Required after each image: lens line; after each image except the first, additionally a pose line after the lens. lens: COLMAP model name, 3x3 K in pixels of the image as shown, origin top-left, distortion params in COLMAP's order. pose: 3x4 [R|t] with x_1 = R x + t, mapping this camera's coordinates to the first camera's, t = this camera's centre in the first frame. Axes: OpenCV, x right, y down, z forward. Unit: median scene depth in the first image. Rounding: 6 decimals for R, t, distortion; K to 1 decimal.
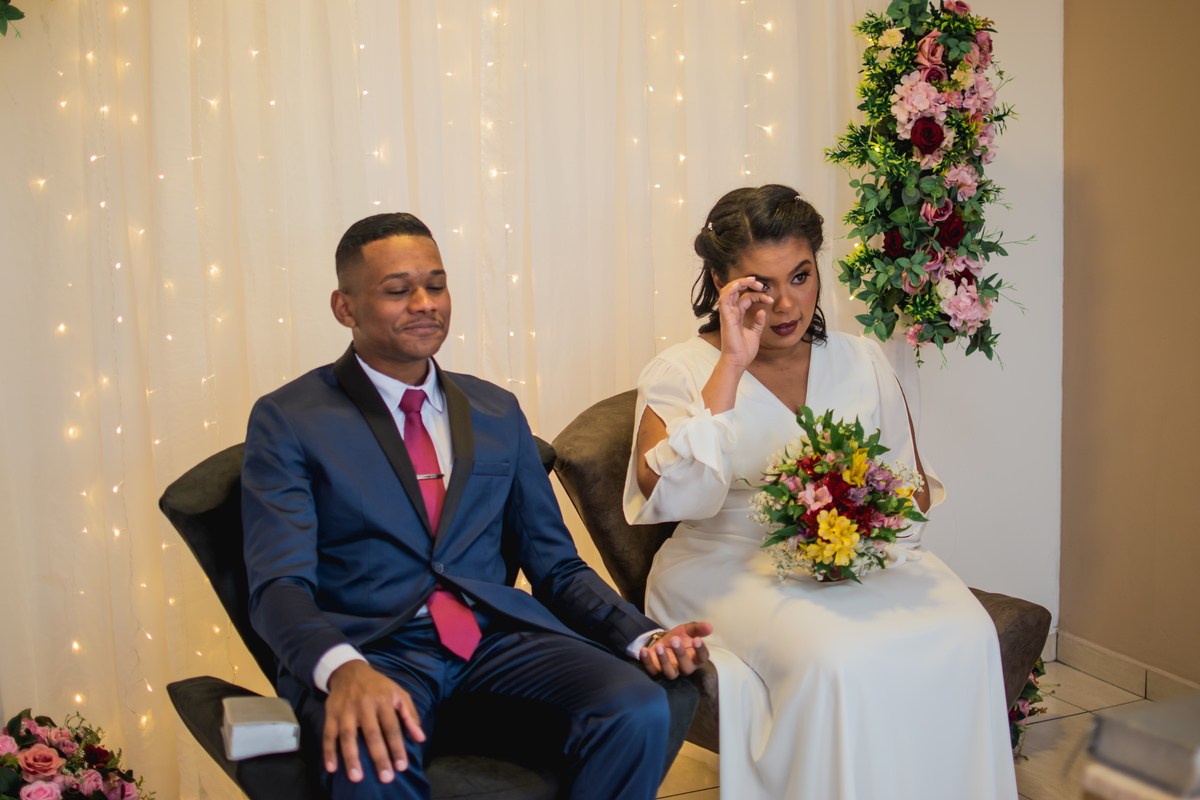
lens RADIAL K [[1842.4, 0, 600.0], [0, 1842.4, 400.0], [0, 0, 1]] dist [-0.183627, 0.155325]
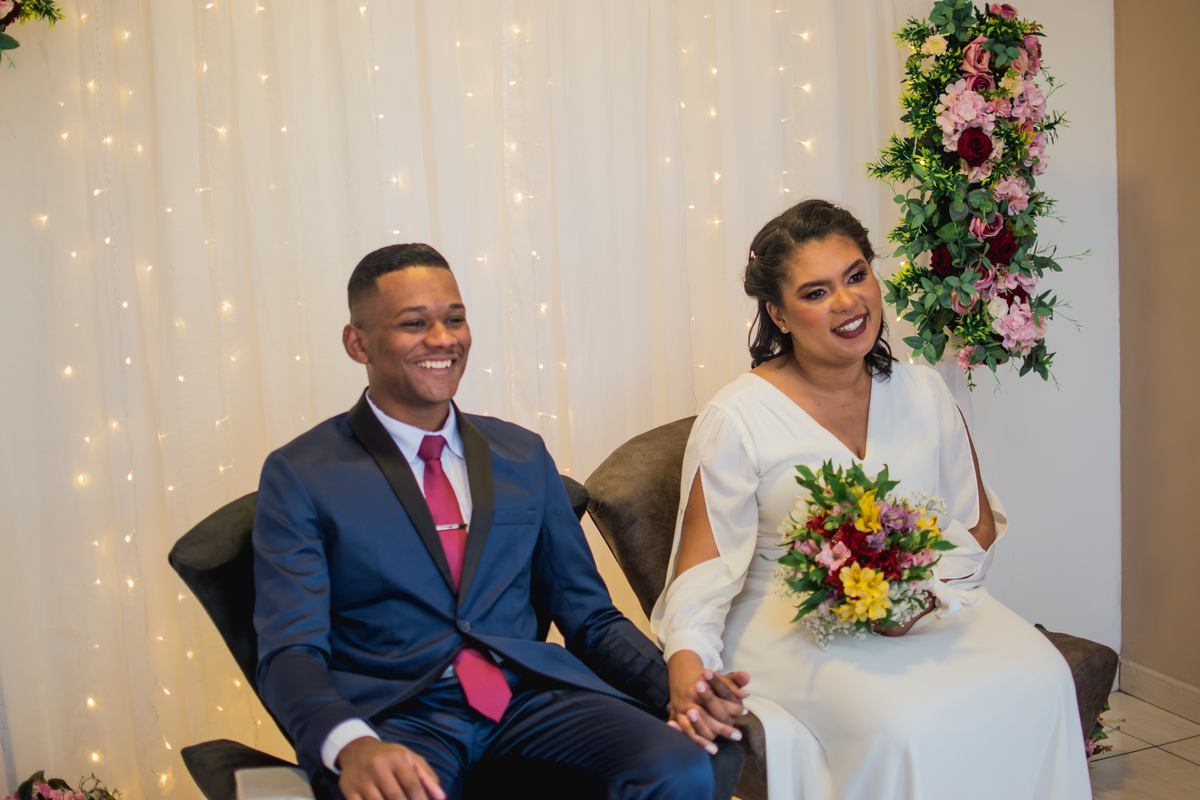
lens RADIAL K [[1842.4, 0, 600.0], [0, 1842.4, 400.0], [0, 0, 1]] dist [-0.183627, 0.155325]
pose [[0.999503, -0.020059, -0.024327, 0.004865], [0.019961, 0.999792, -0.004255, -0.013219], [0.024407, 0.003767, 0.999695, 0.048259]]
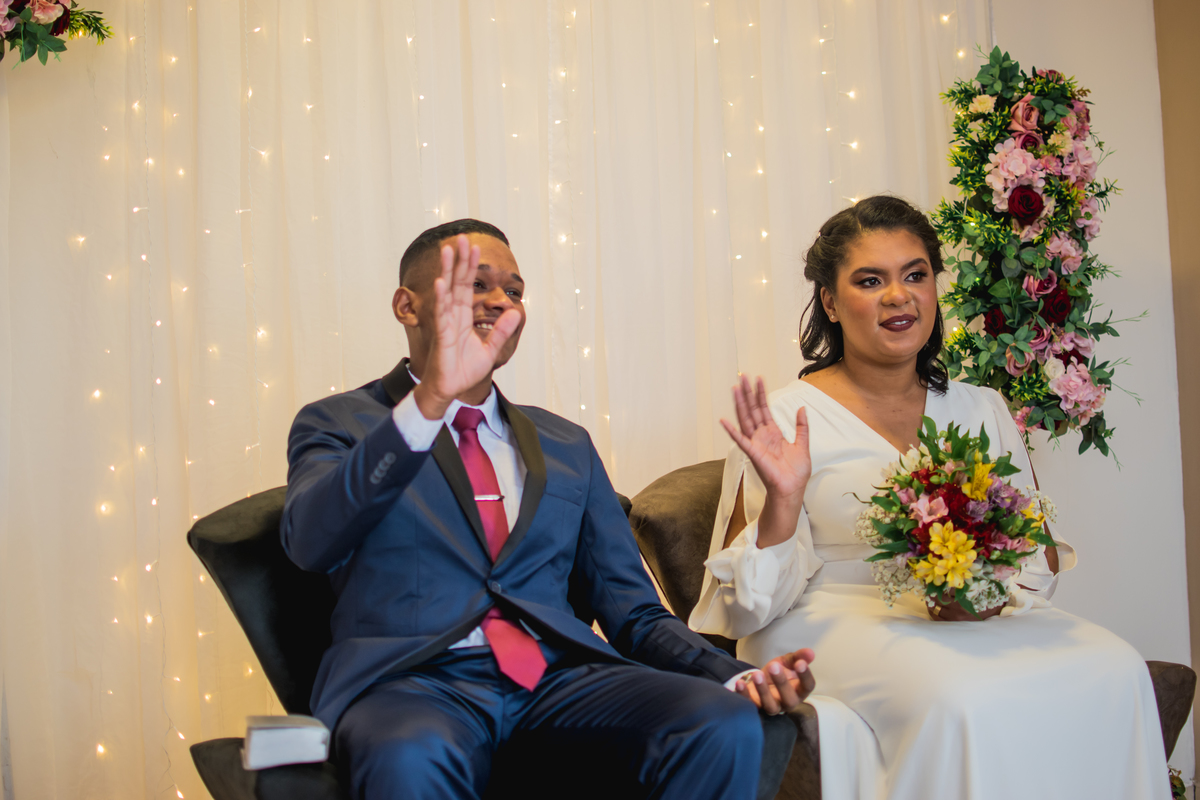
lens RADIAL K [[1842.4, 0, 600.0], [0, 1842.4, 400.0], [0, 0, 1]] dist [-0.183627, 0.155325]
pose [[0.998672, -0.018361, -0.048139, 0.004471], [0.009076, 0.982427, -0.186428, 0.125580], [0.050716, 0.185743, 0.981289, 0.091319]]
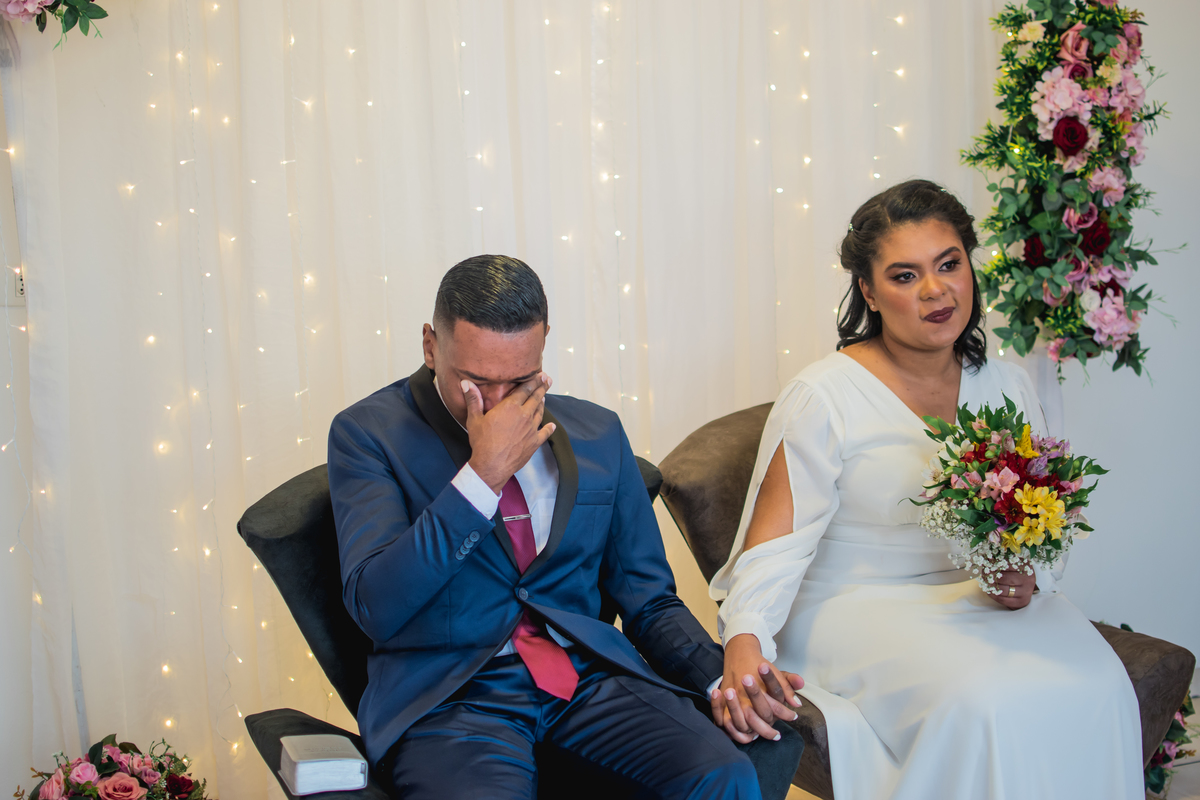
lens RADIAL K [[1842.4, 0, 600.0], [0, 1842.4, 400.0], [0, 0, 1]] dist [-0.183627, 0.155325]
pose [[0.995786, 0.008034, -0.091359, 0.025757], [-0.007846, 0.999966, 0.002418, -0.010442], [0.091375, -0.001691, 0.995815, 0.054519]]
